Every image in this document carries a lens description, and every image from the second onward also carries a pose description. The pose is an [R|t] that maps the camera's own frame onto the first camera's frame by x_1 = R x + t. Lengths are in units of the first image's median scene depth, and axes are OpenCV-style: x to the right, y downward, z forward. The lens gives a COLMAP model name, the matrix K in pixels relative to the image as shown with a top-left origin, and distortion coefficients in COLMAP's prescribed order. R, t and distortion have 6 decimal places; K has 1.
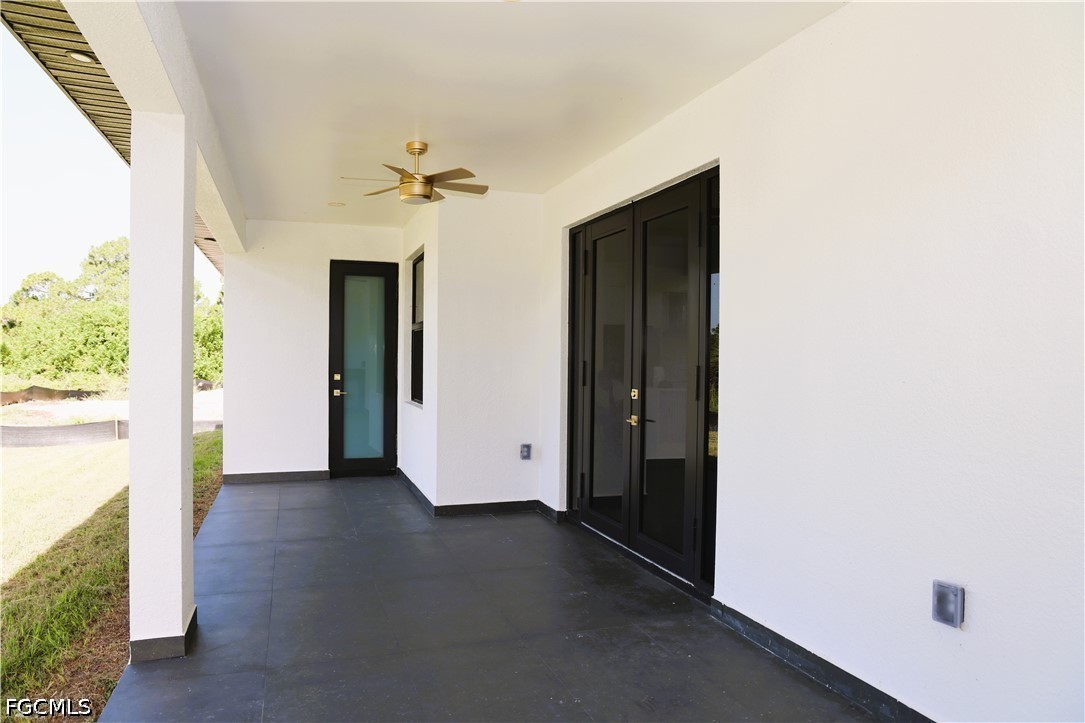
lens RADIAL K [[741.3, 0, 546.9], [0, 741.3, 366.2], [0, 0, 1]] dist [-0.090138, 0.054077]
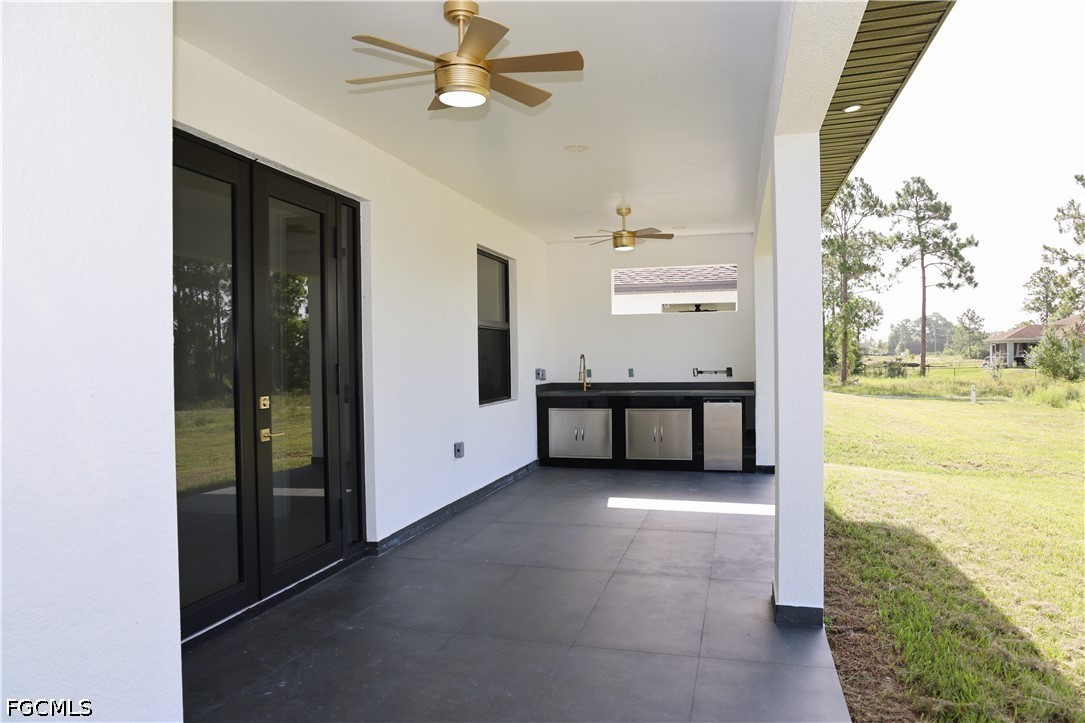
lens RADIAL K [[741.3, 0, 546.9], [0, 741.3, 366.2], [0, 0, 1]] dist [-0.090138, 0.054077]
pose [[-0.830701, -0.007699, 0.556666, -0.697419], [0.010068, 0.999533, 0.028849, -0.026516], [-0.556628, 0.029570, -0.830236, 1.788717]]
